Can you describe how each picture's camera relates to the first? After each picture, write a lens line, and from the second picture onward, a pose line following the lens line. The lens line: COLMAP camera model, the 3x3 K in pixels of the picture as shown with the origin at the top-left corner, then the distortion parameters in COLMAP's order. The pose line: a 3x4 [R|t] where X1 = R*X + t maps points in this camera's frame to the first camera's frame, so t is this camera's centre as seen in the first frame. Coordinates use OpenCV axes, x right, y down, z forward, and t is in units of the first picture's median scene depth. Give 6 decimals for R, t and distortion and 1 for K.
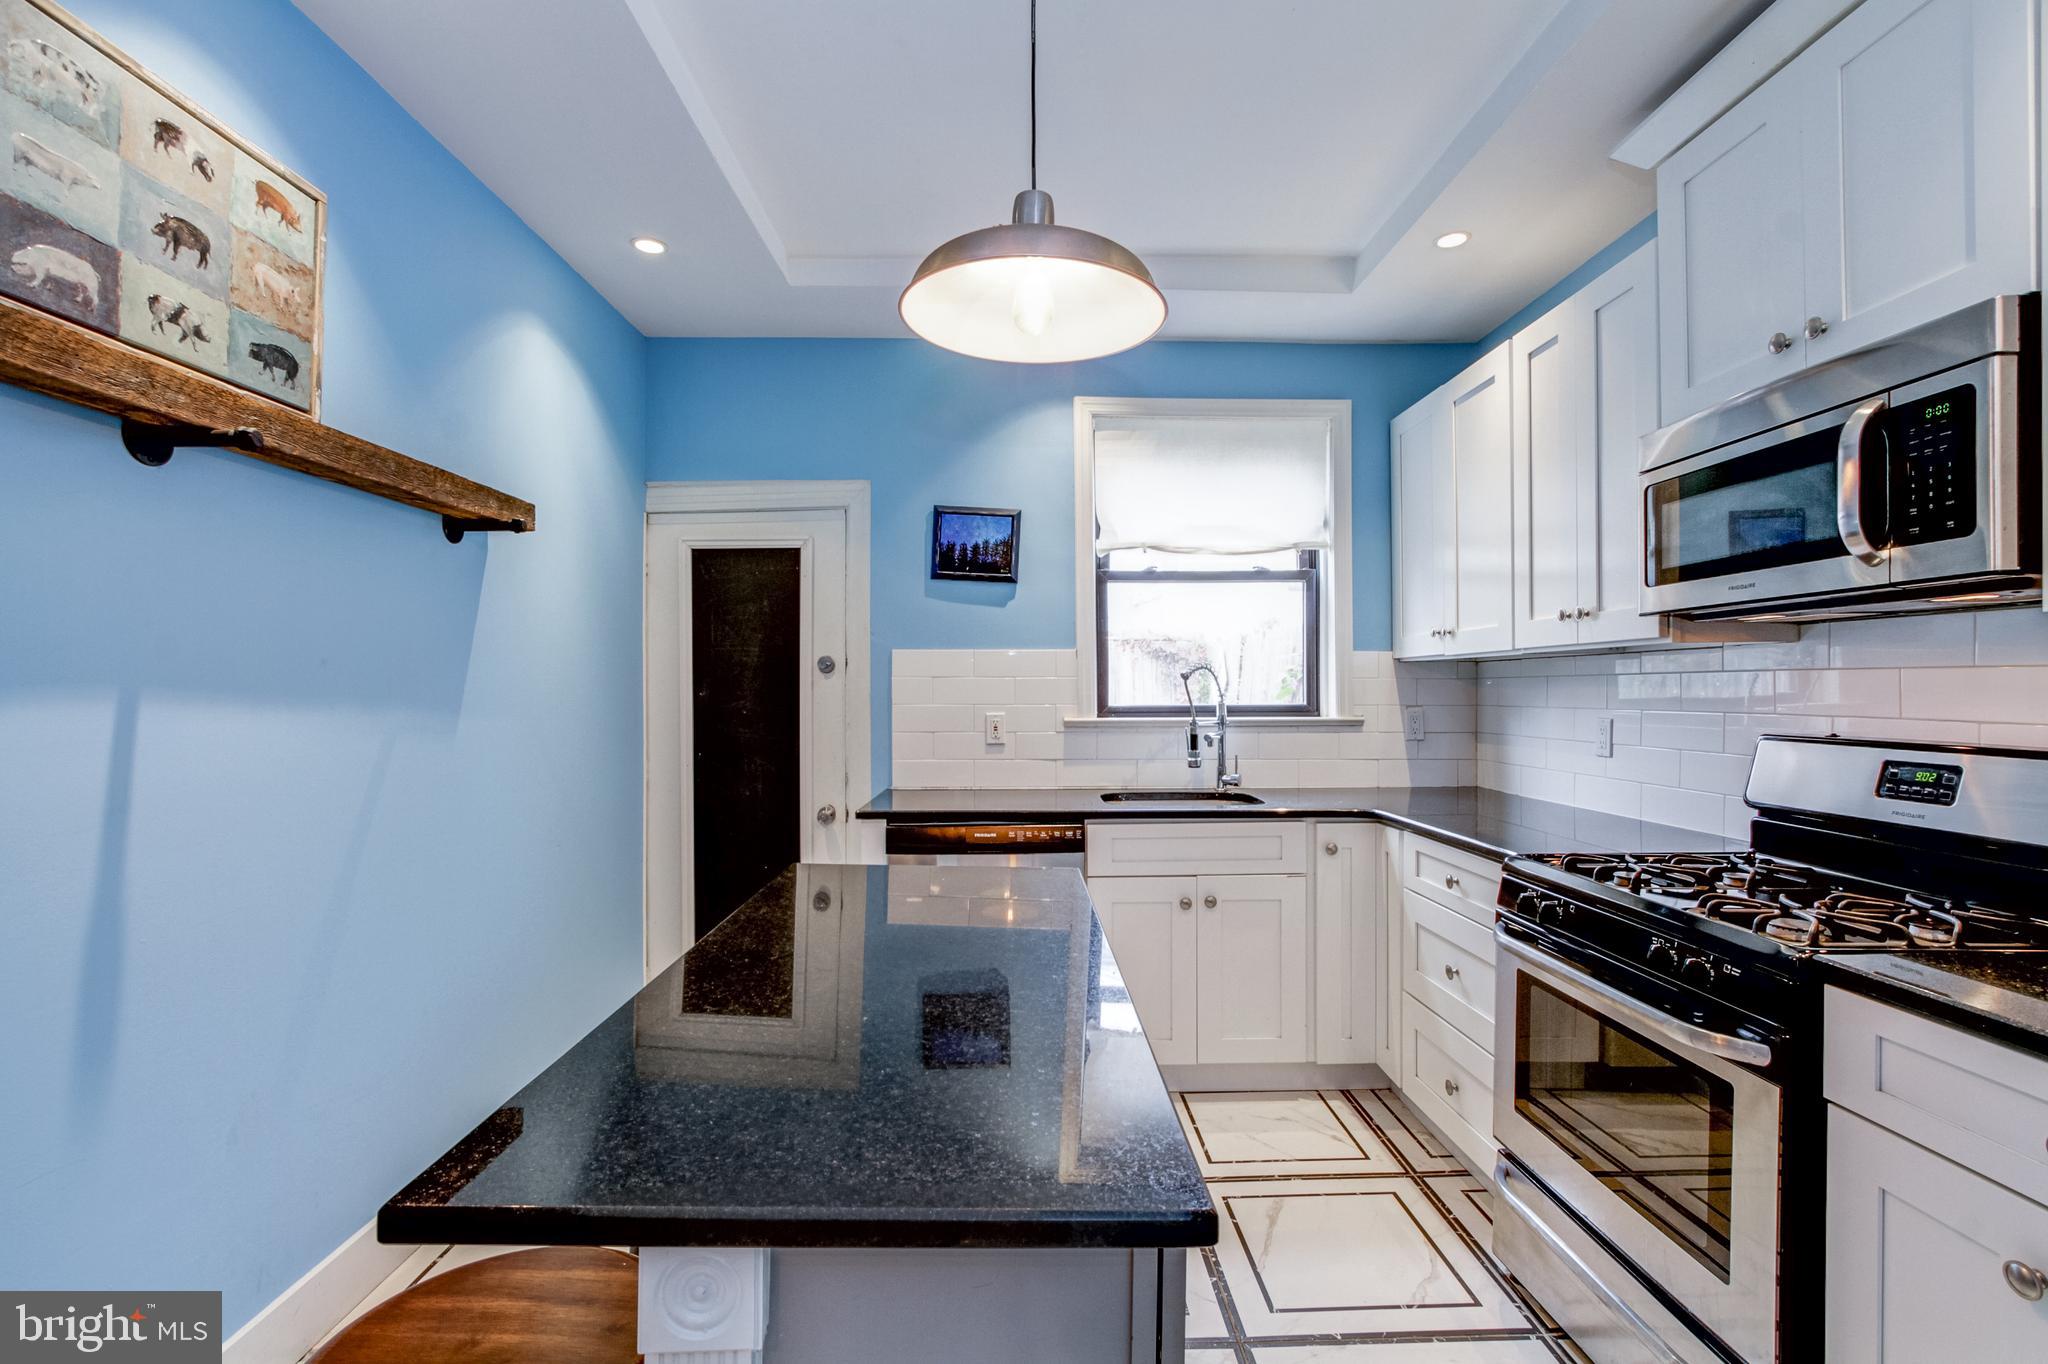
lens RADIAL K [[944.0, 0, 1037.7], [0, 944.0, 691.1], [0, 0, 1]] dist [-0.002573, 0.000202]
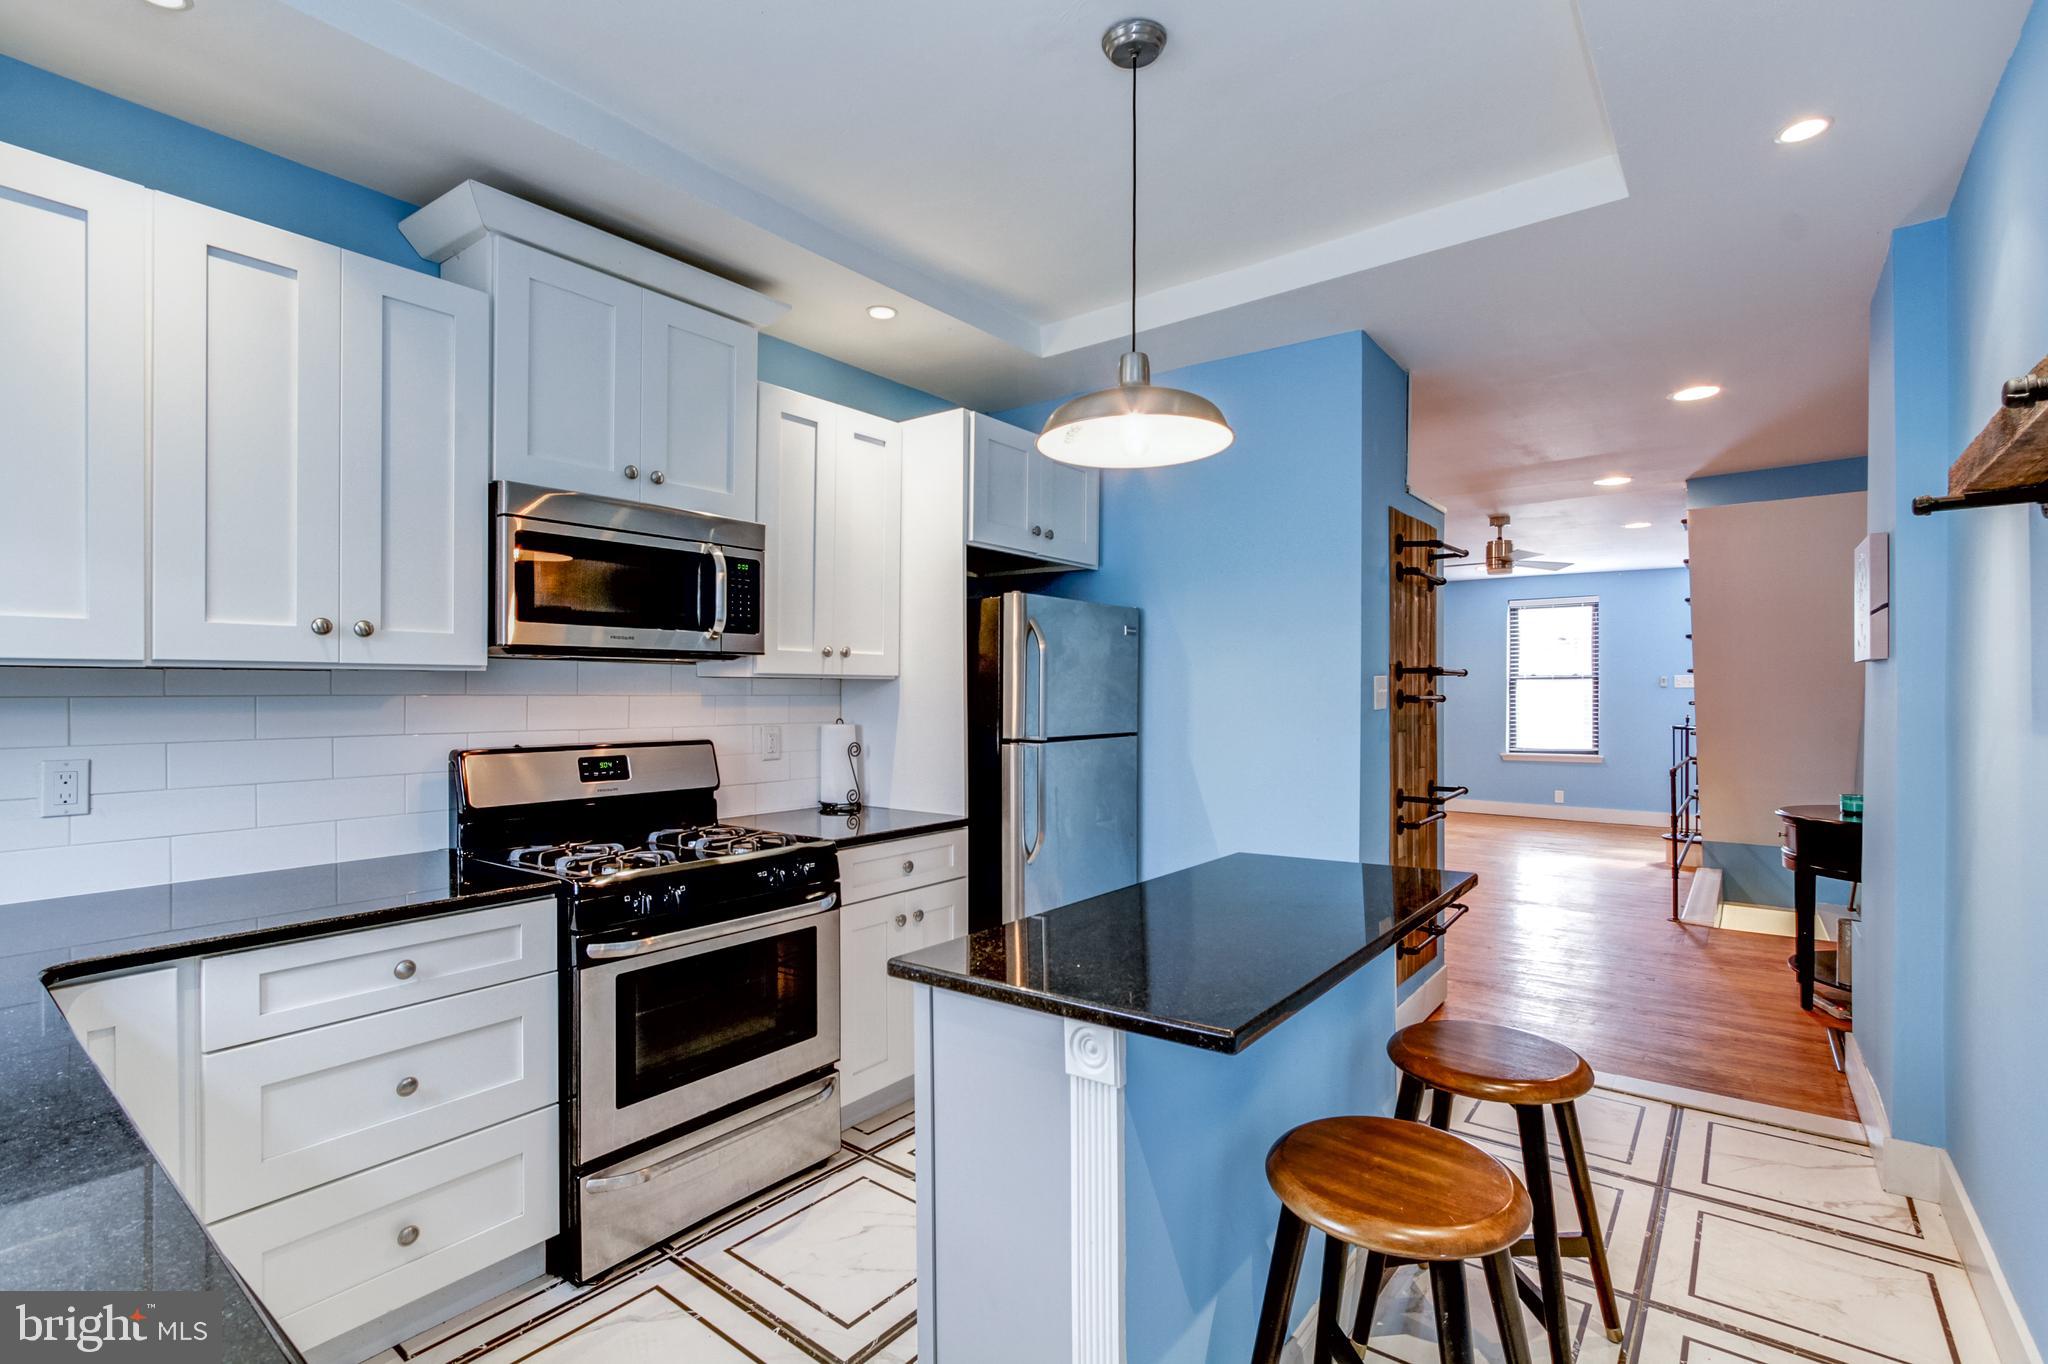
lens RADIAL K [[948.5, 0, 1038.7], [0, 948.5, 688.2], [0, 0, 1]] dist [0.001239, 0.007983]
pose [[-0.779179, 0.001314, 0.626800, -0.370593], [0.000913, 0.999999, -0.000961, -0.021335], [-0.626801, -0.000177, -0.779179, 1.052325]]
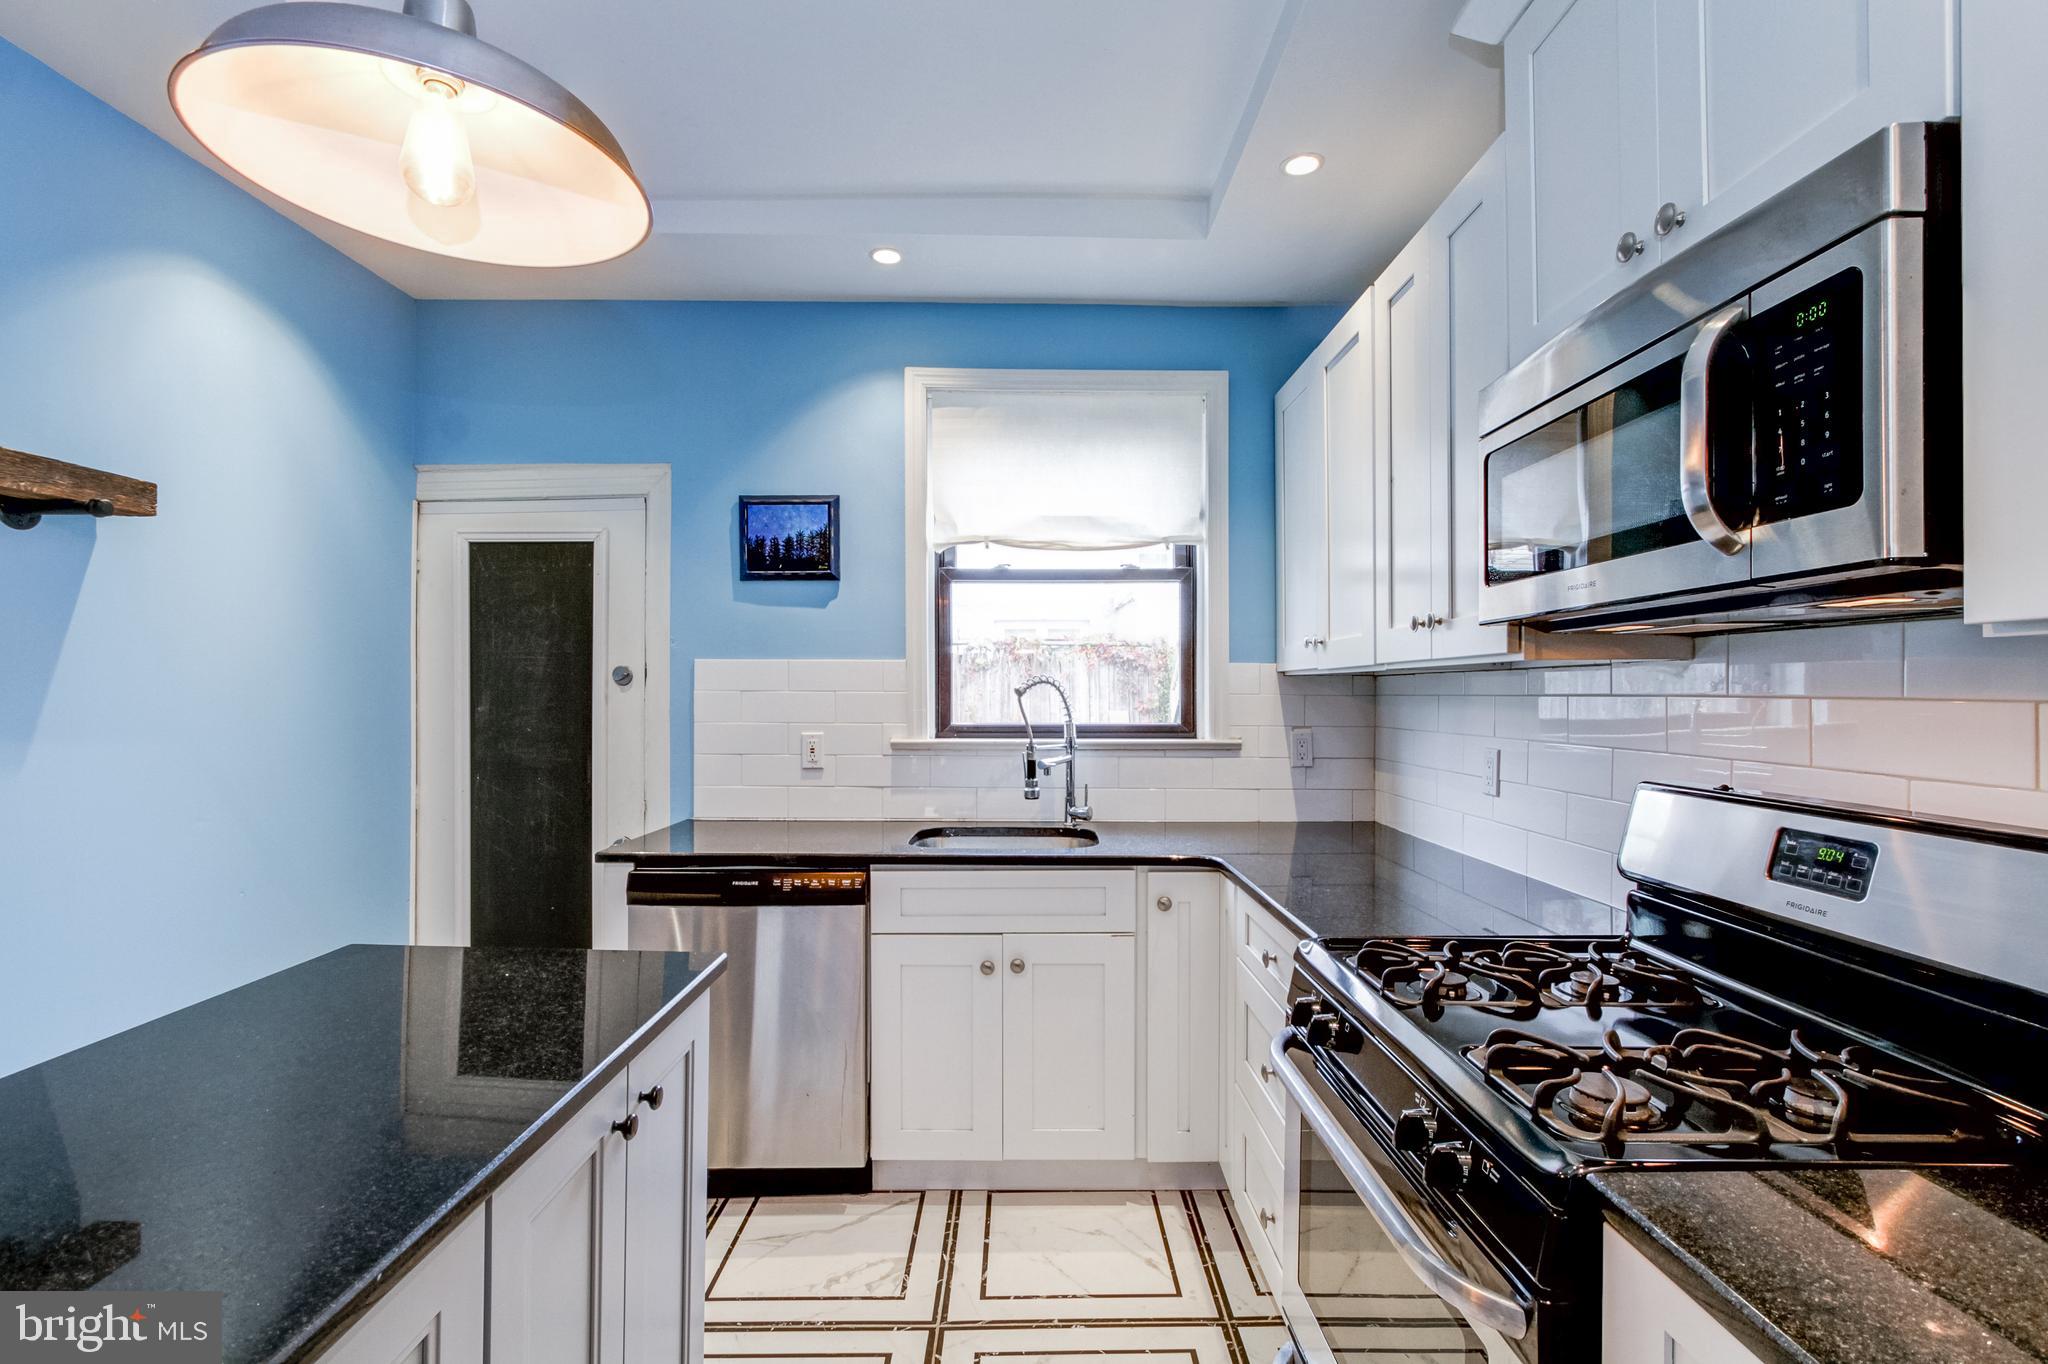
lens RADIAL K [[944.0, 0, 1037.7], [0, 944.0, 691.1], [0, 0, 1]] dist [-0.002573, 0.000202]
pose [[0.999815, 0.004740, -0.018634, 0.212202], [-0.004802, 0.999983, -0.003259, -0.015855], [0.018618, 0.003348, 0.999821, 0.165619]]
